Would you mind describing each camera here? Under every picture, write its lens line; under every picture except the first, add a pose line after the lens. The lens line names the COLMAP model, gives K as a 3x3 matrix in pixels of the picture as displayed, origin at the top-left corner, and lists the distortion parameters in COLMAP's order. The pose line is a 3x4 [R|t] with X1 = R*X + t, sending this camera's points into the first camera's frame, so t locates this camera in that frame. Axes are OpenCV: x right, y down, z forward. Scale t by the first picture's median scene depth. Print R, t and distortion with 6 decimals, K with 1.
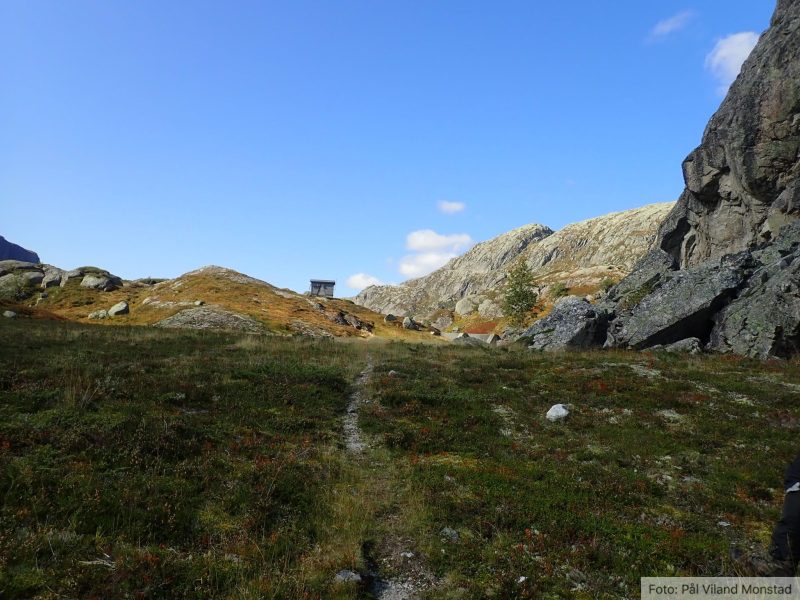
lens RADIAL K [[590.3, 0, 400.1], [0, 590.3, 300.2], [0, 0, 1]] dist [0.003499, -0.001253]
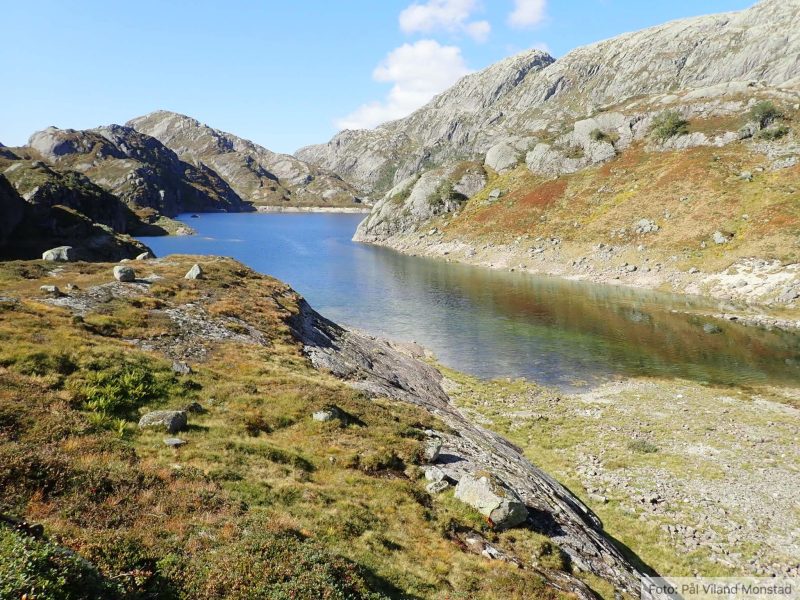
lens RADIAL K [[590.3, 0, 399.7], [0, 590.3, 300.0], [0, 0, 1]] dist [0.003499, -0.001253]
pose [[0.998731, -0.035474, 0.035753, -0.009440], [0.025265, 0.966961, 0.253670, -0.001162], [-0.043571, -0.252445, 0.966630, 0.108732]]
